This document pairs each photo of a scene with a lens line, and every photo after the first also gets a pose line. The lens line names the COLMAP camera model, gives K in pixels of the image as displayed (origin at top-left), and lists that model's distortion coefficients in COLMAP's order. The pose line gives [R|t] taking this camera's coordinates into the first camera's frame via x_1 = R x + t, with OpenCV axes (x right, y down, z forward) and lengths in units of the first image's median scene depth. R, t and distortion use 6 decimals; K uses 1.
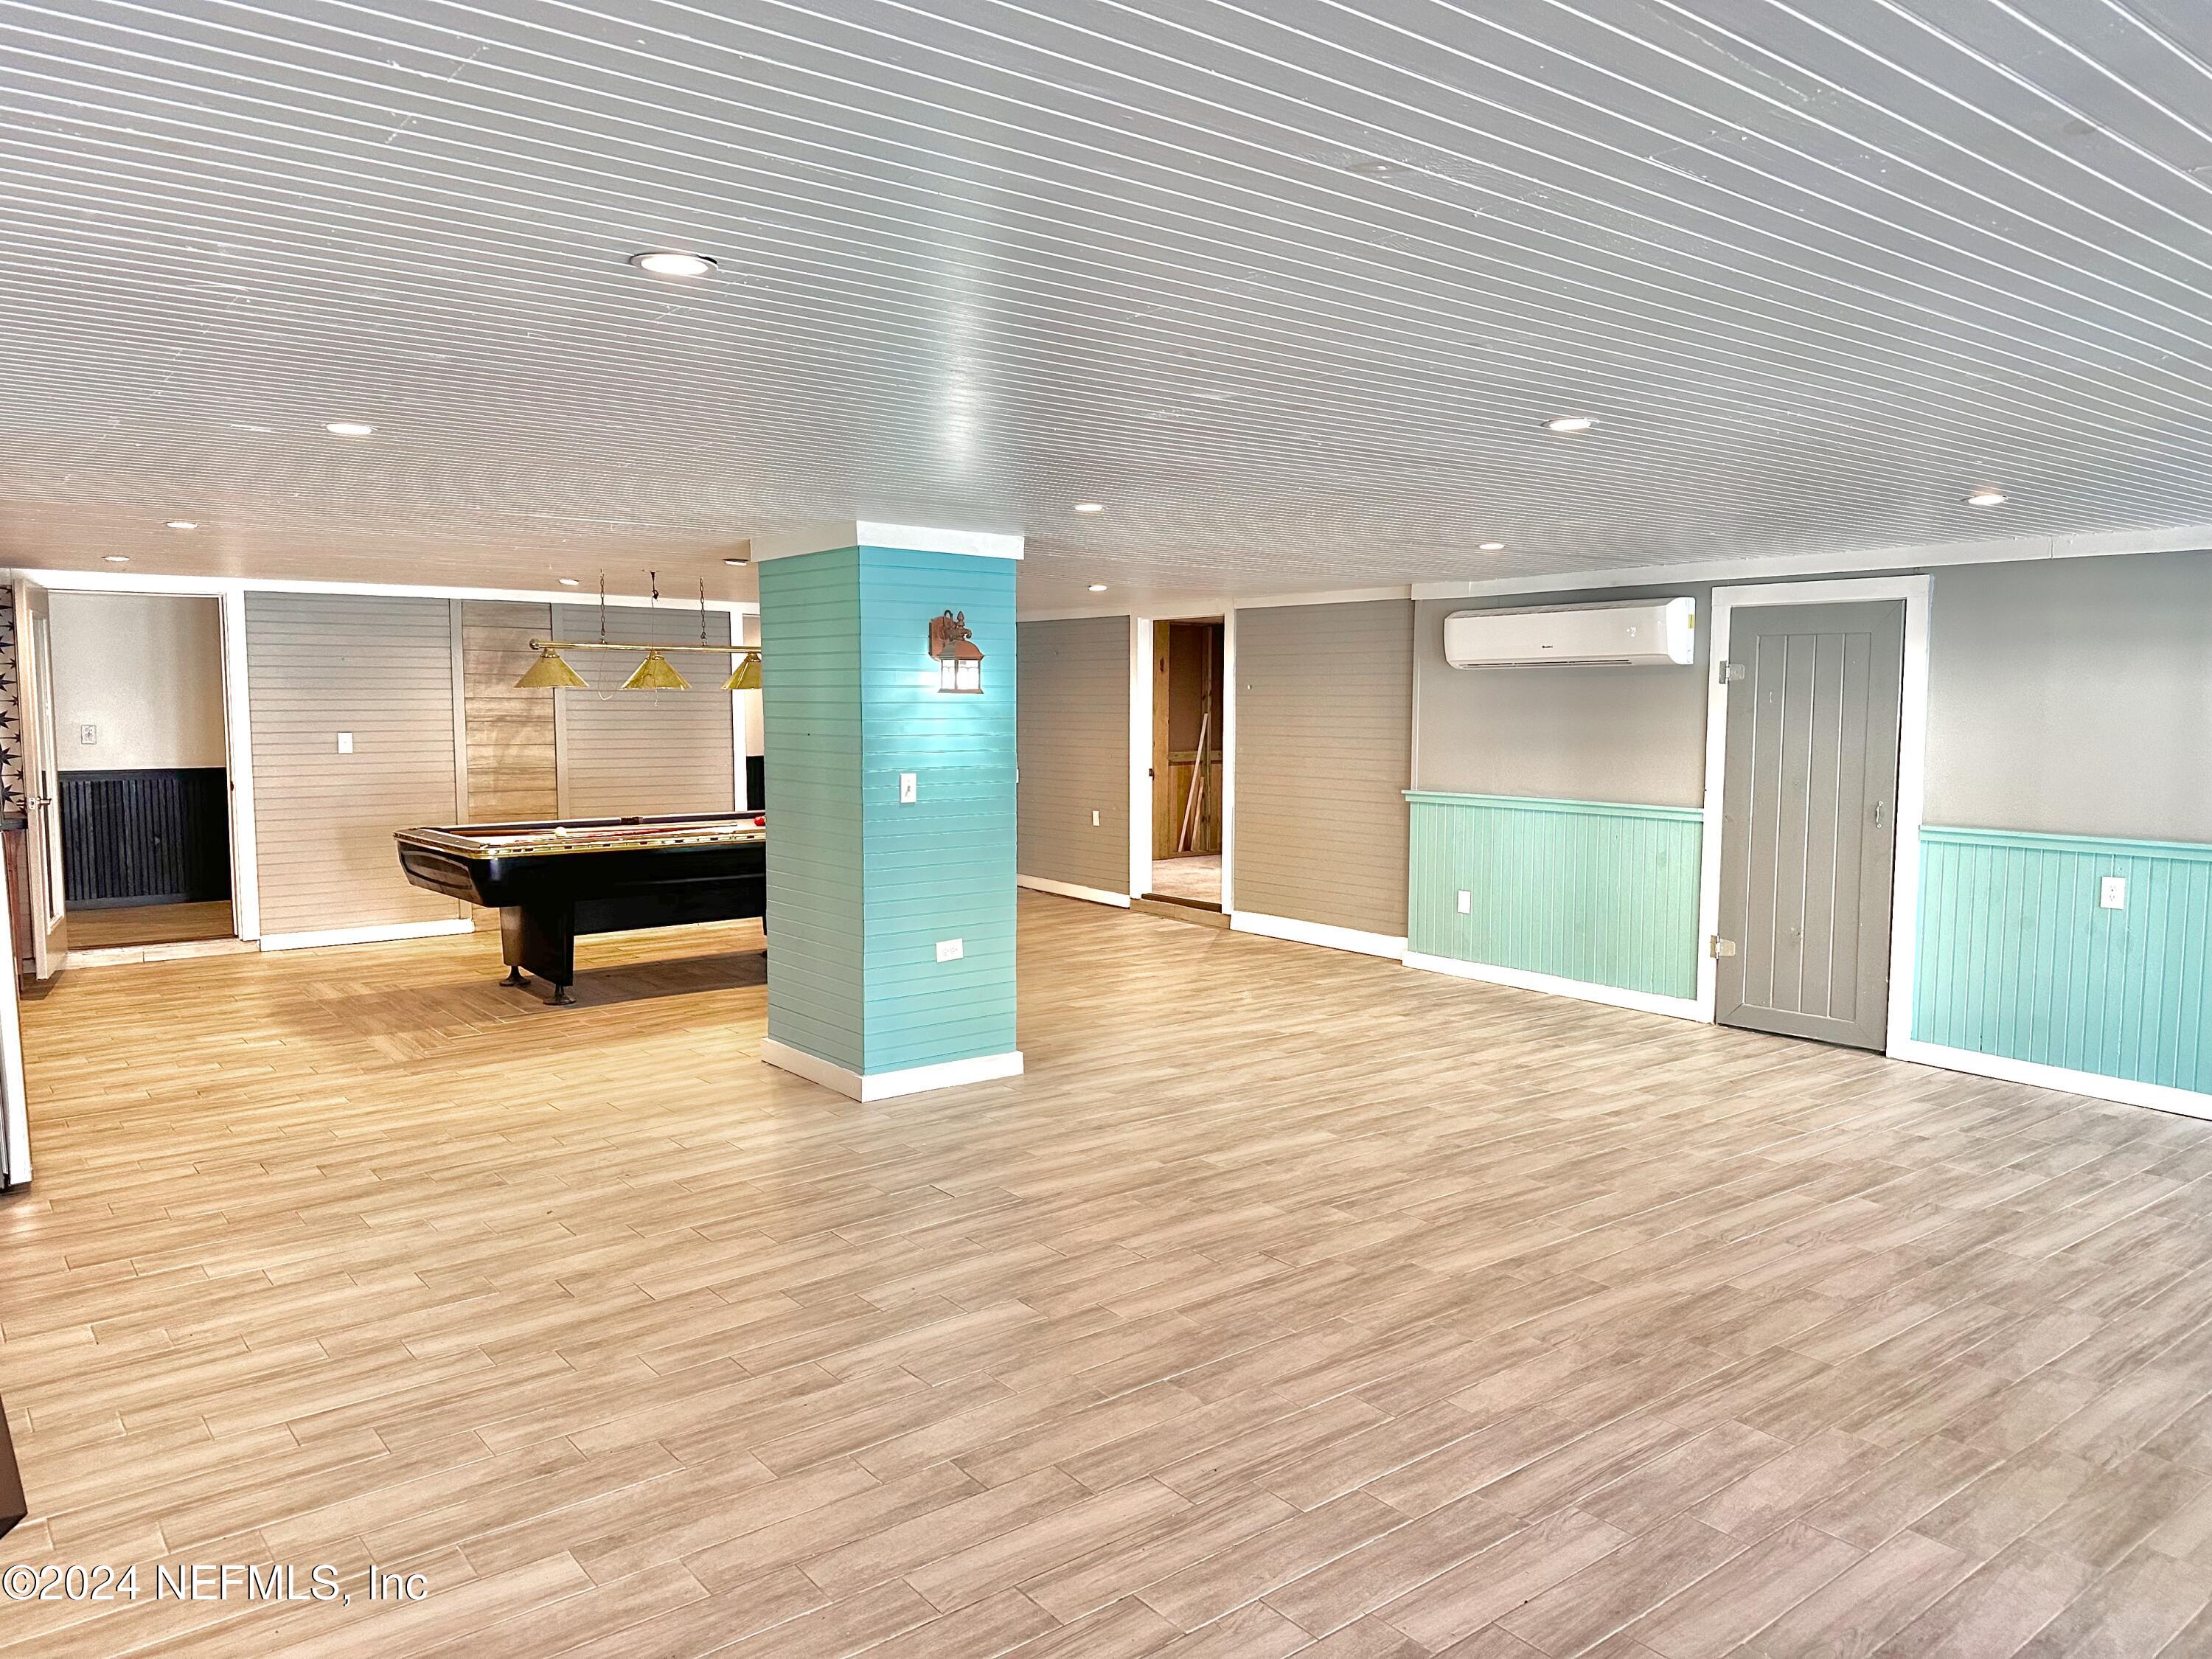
lens RADIAL K [[1545.3, 0, 1101.4], [0, 1545.3, 823.6], [0, 0, 1]] dist [0.075132, -0.093151]
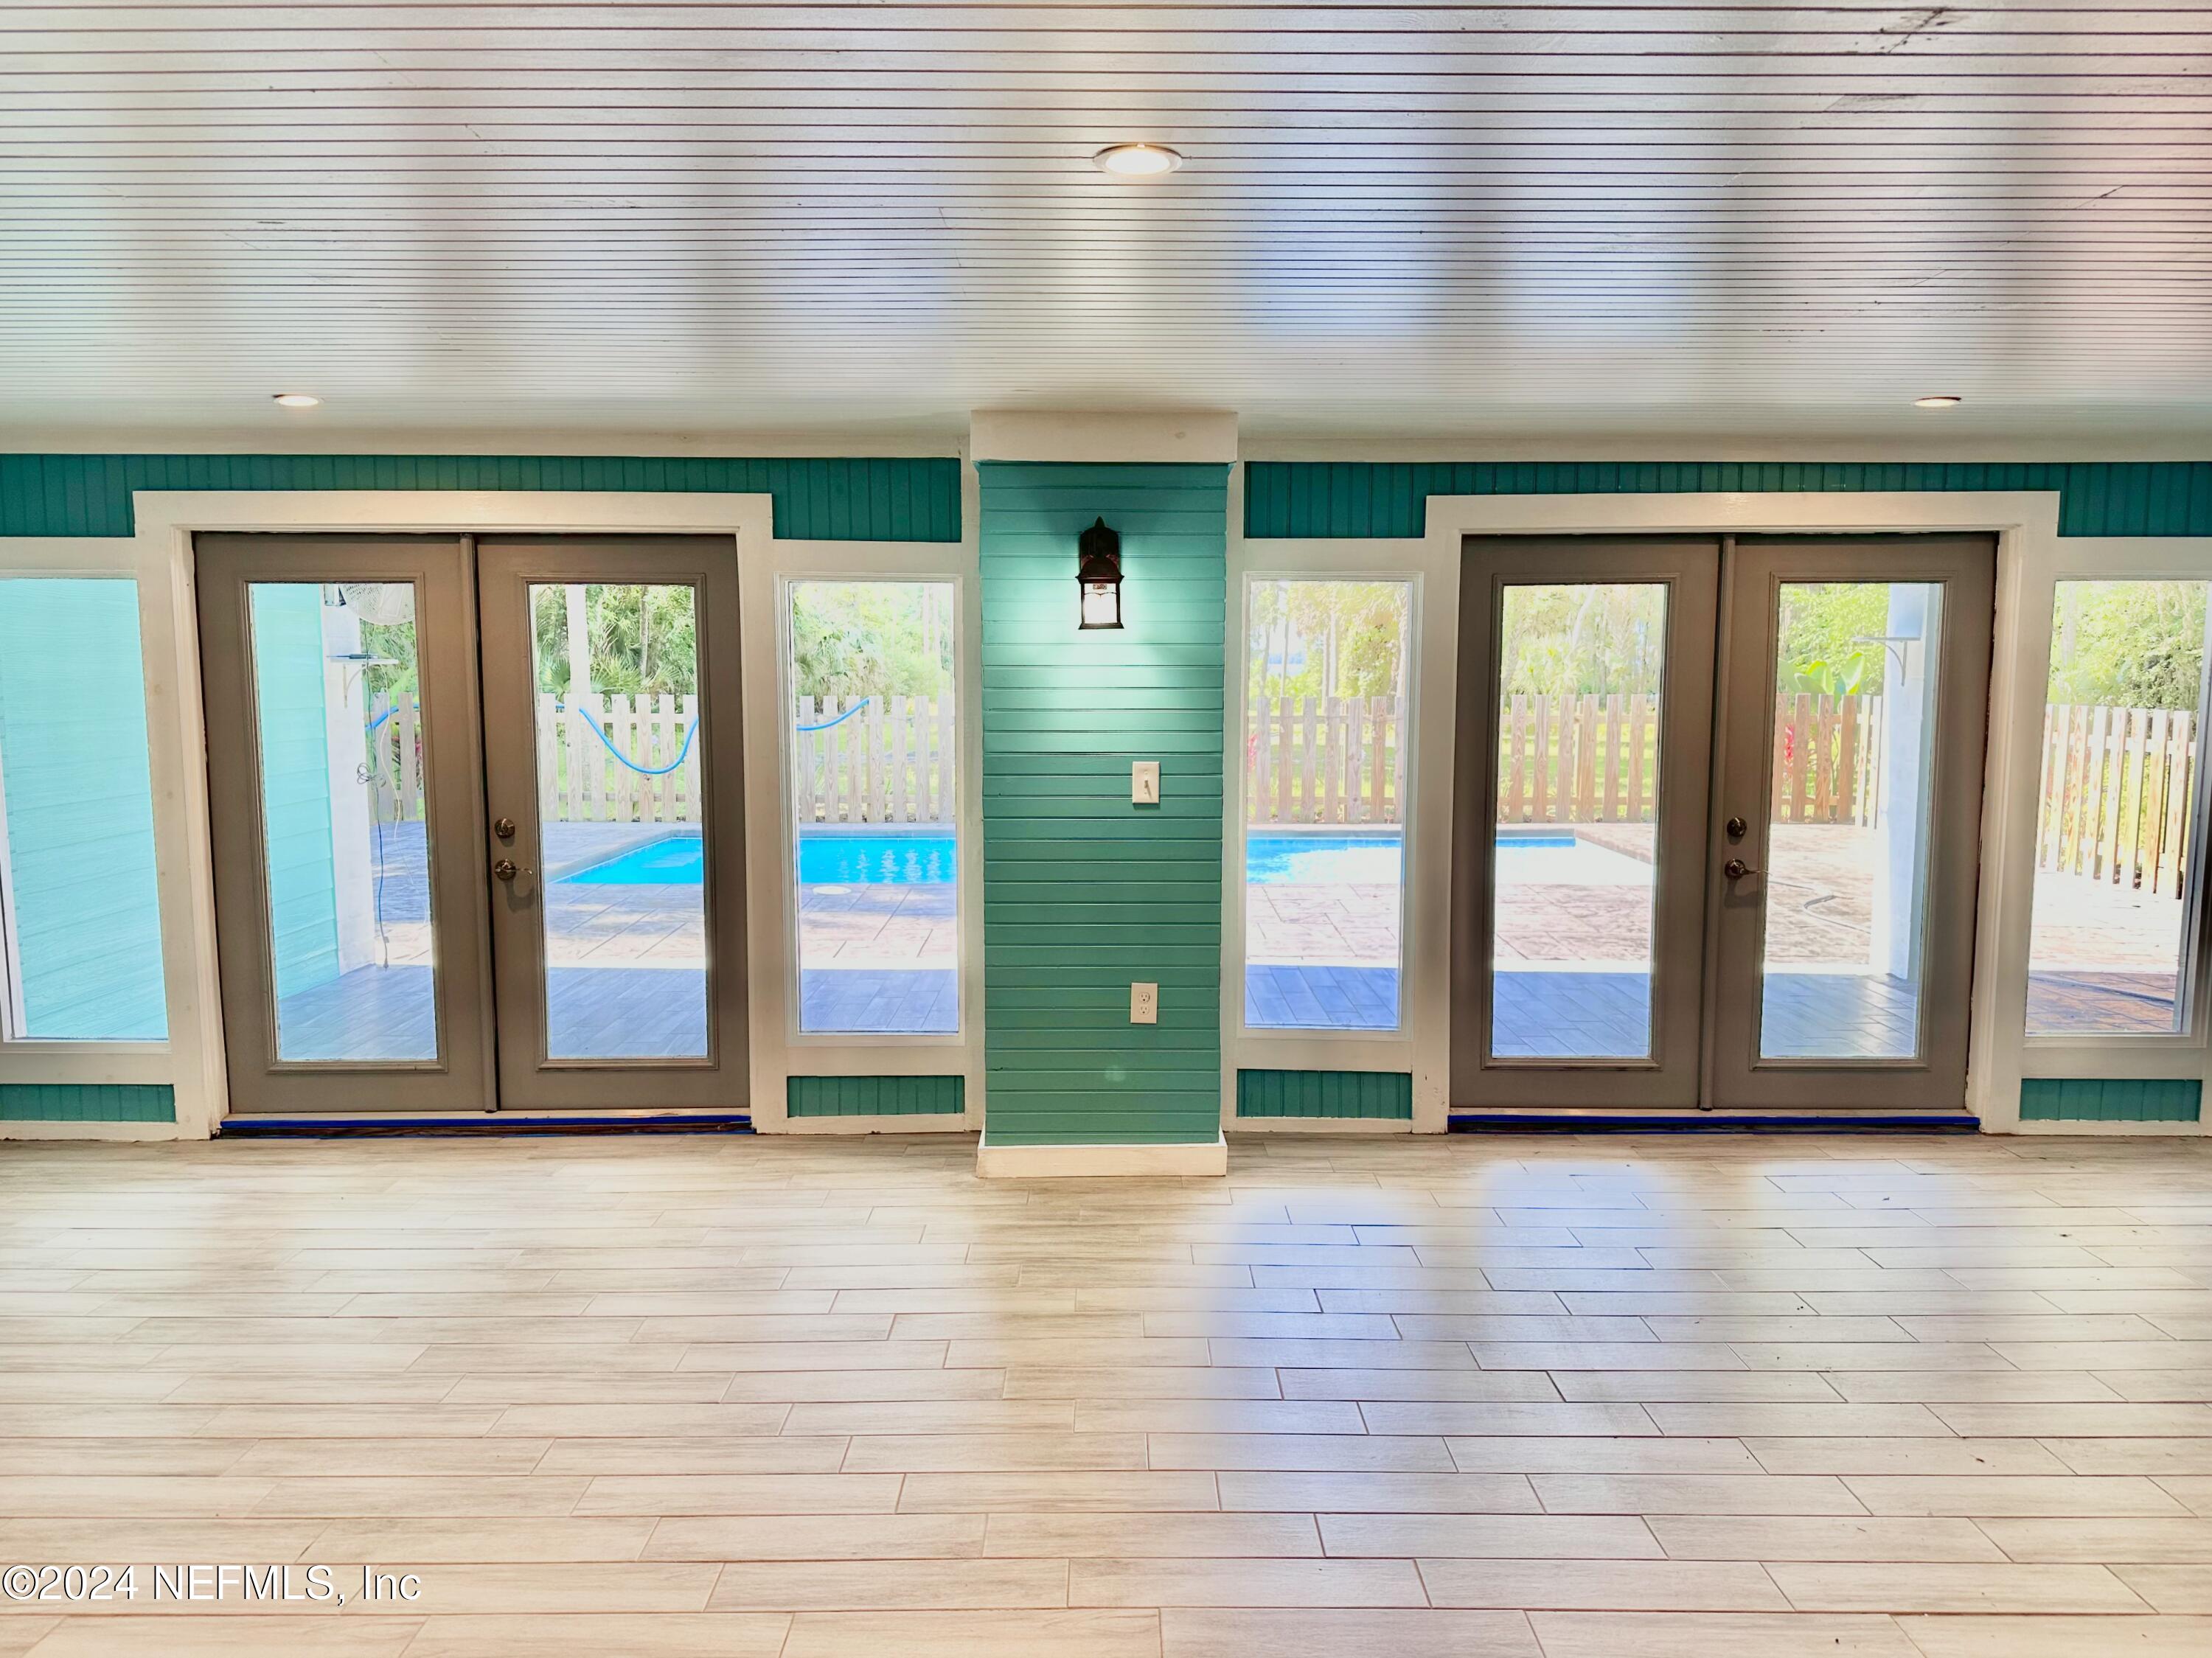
lens RADIAL K [[1533.4, 0, 1110.4], [0, 1533.4, 843.5], [0, 0, 1]] dist [0.122180, -0.179645]
pose [[-0.785720, -0.074994, 0.614019, -0.052830], [0.047424, 0.982399, 0.180672, -0.074689], [-0.616761, 0.171077, -0.768335, 1.063571]]
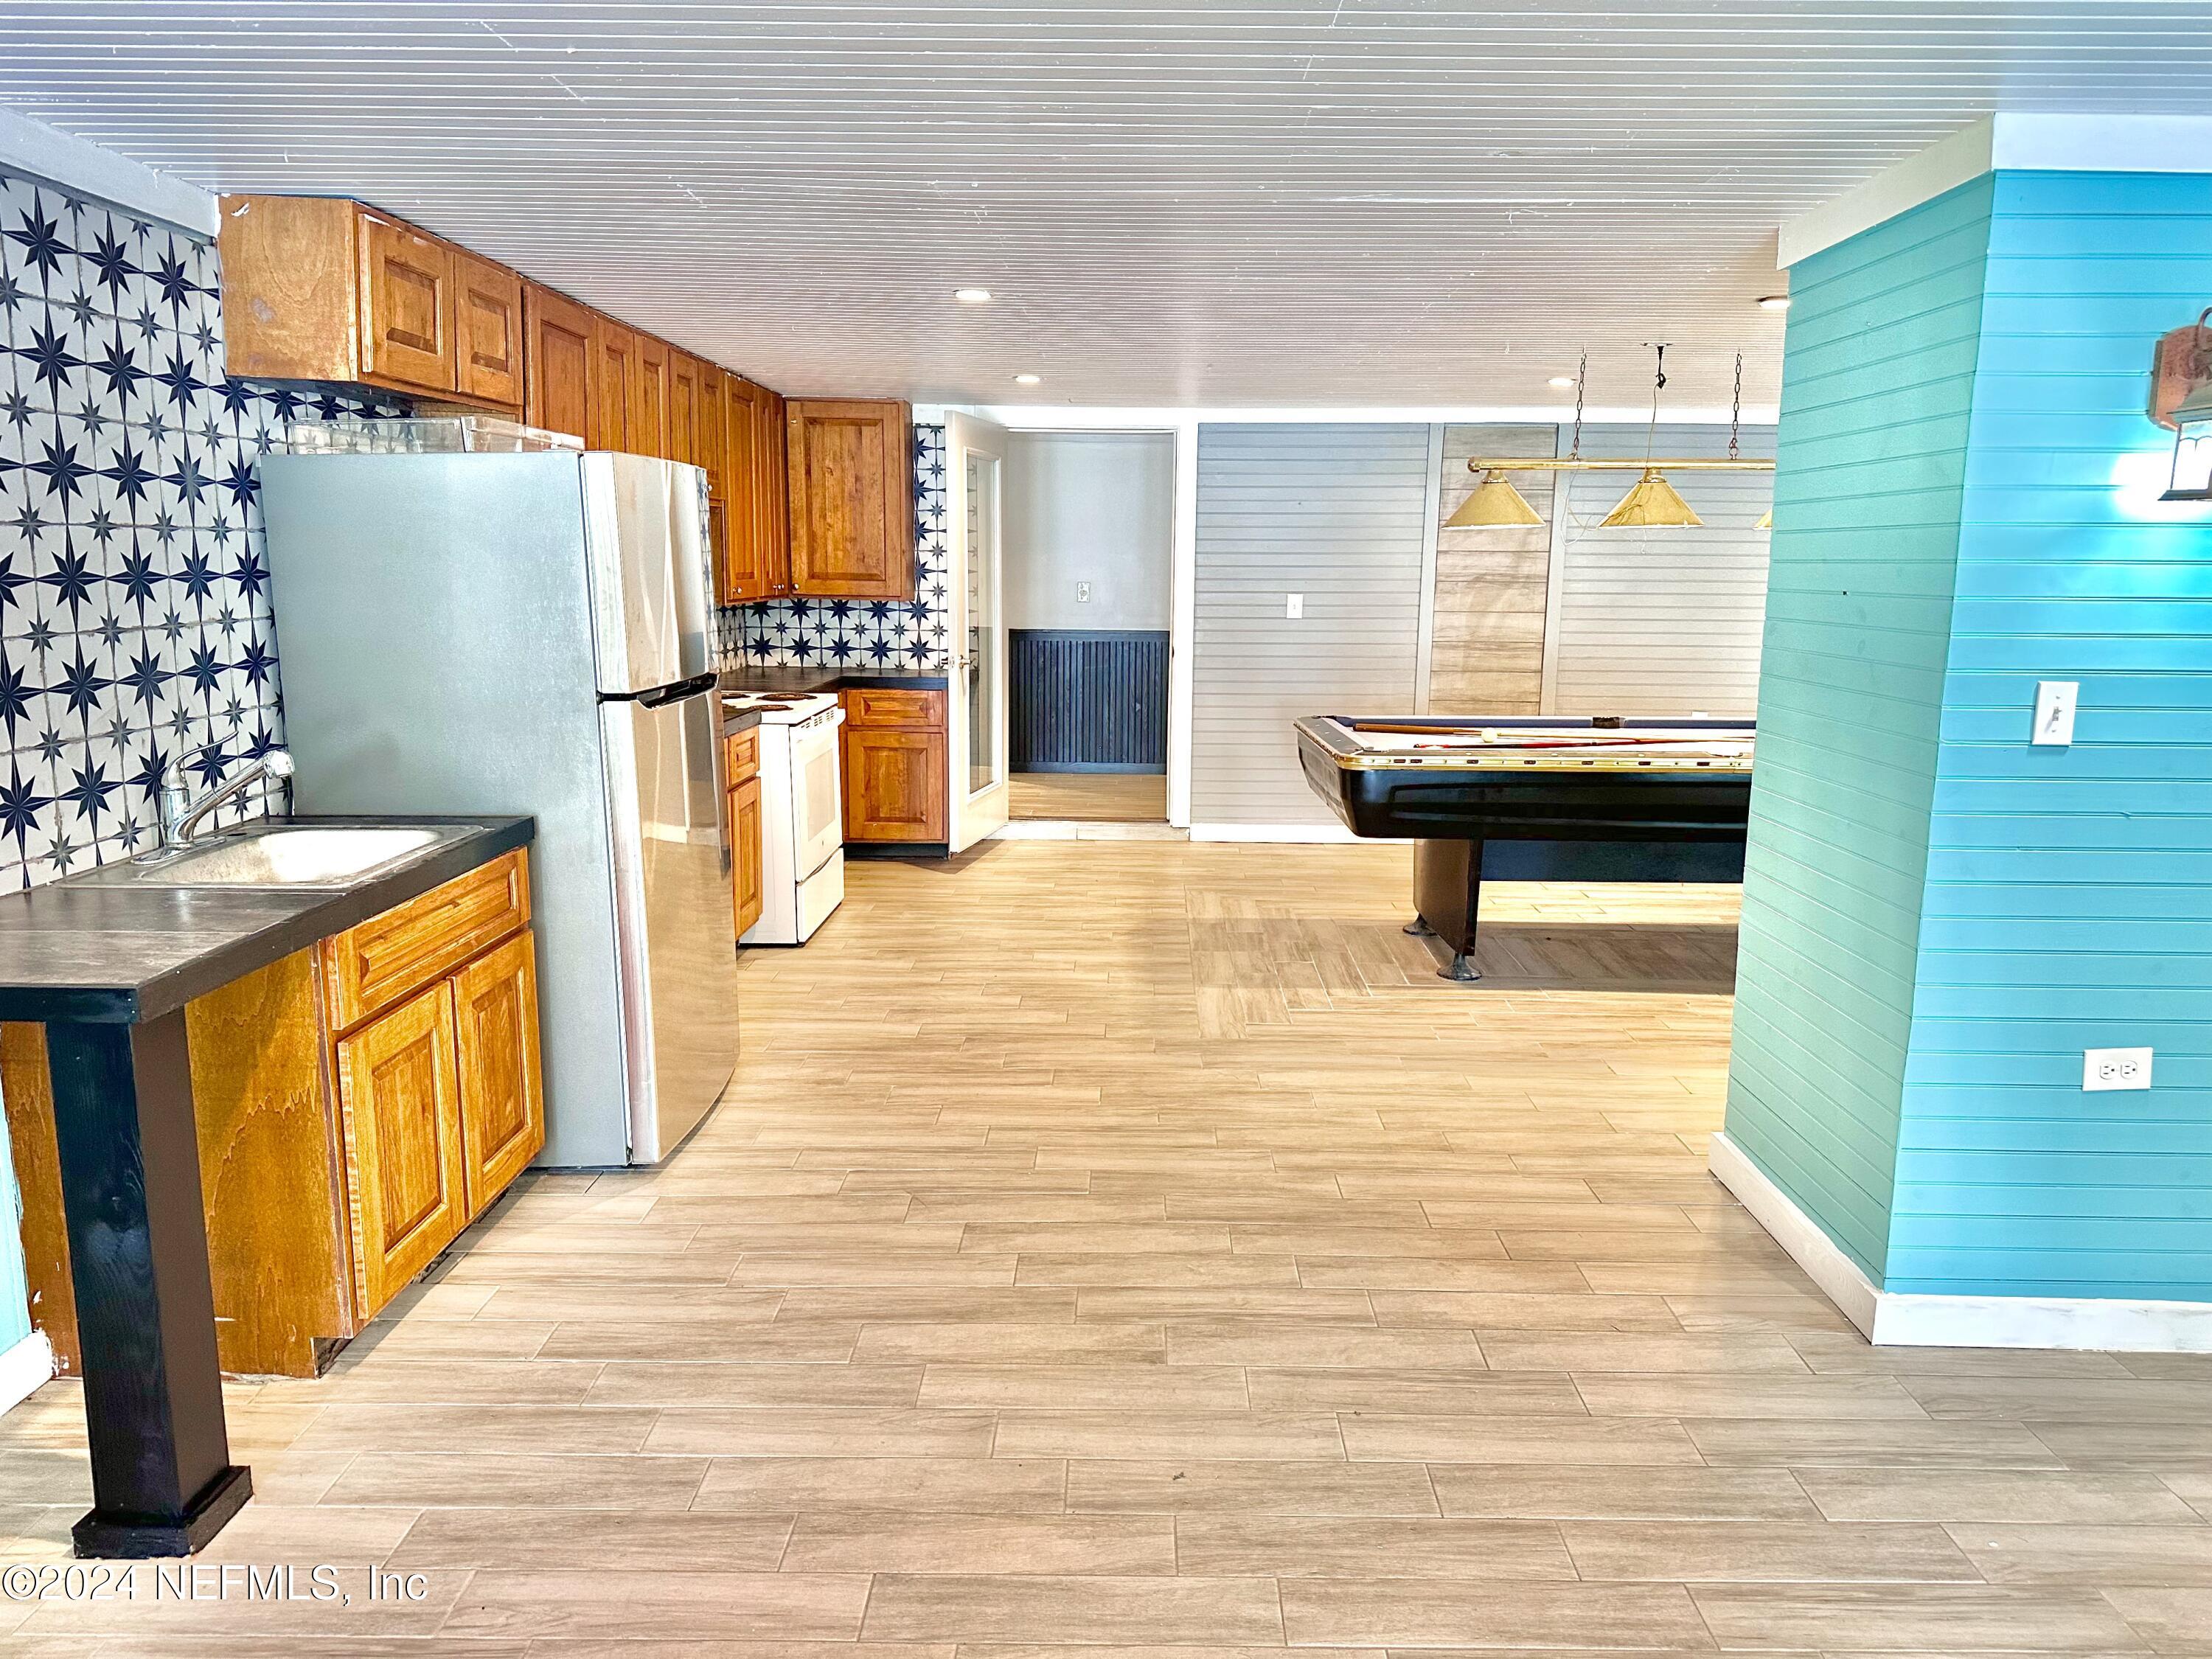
lens RADIAL K [[1533.8, 0, 1106.0], [0, 1533.8, 829.5], [0, 0, 1]] dist [0.073251, -0.119117]
pose [[0.771930, 0.113249, -0.625539, -0.059877], [-0.060524, 0.992627, 0.105018, -0.022799], [0.632820, -0.043206, 0.773092, 0.531852]]
